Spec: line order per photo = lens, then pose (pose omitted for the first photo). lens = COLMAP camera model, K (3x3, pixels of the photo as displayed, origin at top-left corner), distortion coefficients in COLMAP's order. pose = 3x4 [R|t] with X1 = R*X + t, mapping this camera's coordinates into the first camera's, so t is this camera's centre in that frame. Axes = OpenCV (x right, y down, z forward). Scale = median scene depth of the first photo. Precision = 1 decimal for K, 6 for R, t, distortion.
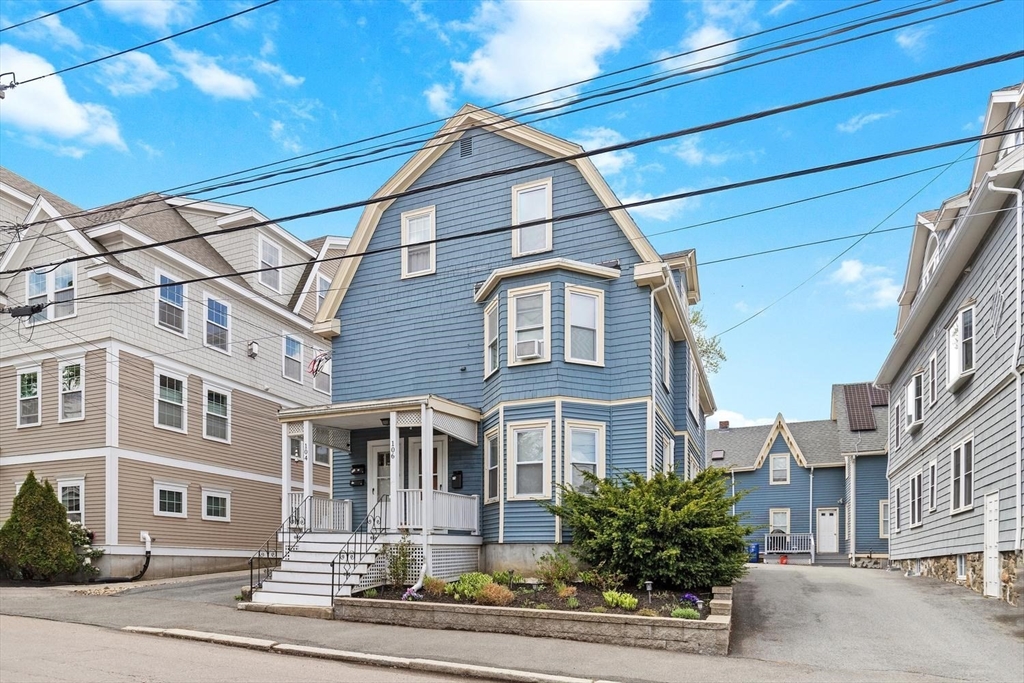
lens RADIAL K [[629.4, 0, 507.9], [0, 629.4, 359.7], [0, 0, 1]] dist [0.002338, -0.000041]
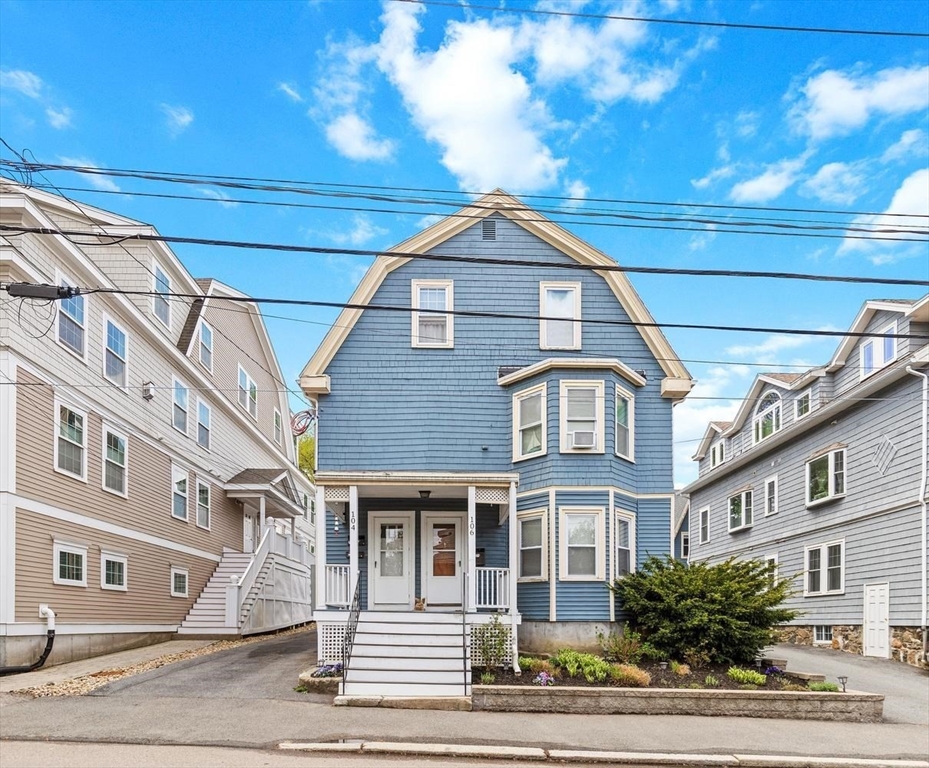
lens RADIAL K [[542.7, 0, 482.3], [0, 542.7, 461.6], [0, 0, 1]] dist [0.002474, 0.000438]
pose [[0.905146, 0.110920, 0.410375, -0.486564], [-0.122263, 0.992497, 0.001408, 0.039708], [-0.407140, -0.051448, 0.911916, 0.228487]]
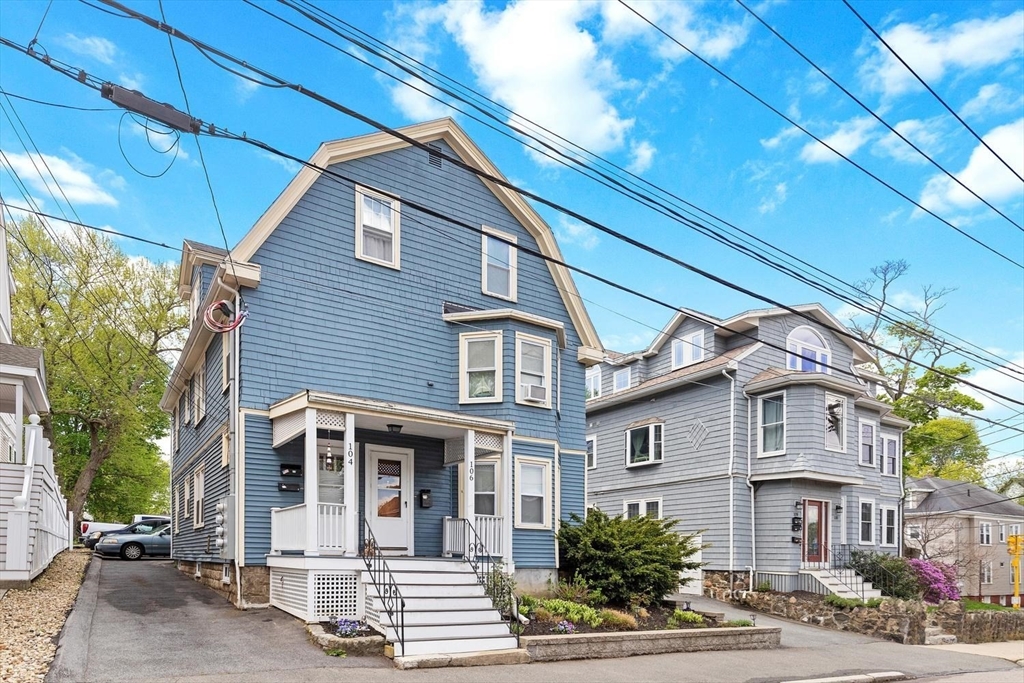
lens RADIAL K [[569.0, 0, 477.7], [0, 569.0, 374.7], [0, 0, 1]] dist [0.003891, 0.000759]
pose [[0.576401, 0.243875, 0.779928, -0.819870], [-0.257778, 0.959961, -0.109661, 0.089656], [-0.775444, -0.137840, 0.616188, 0.457690]]
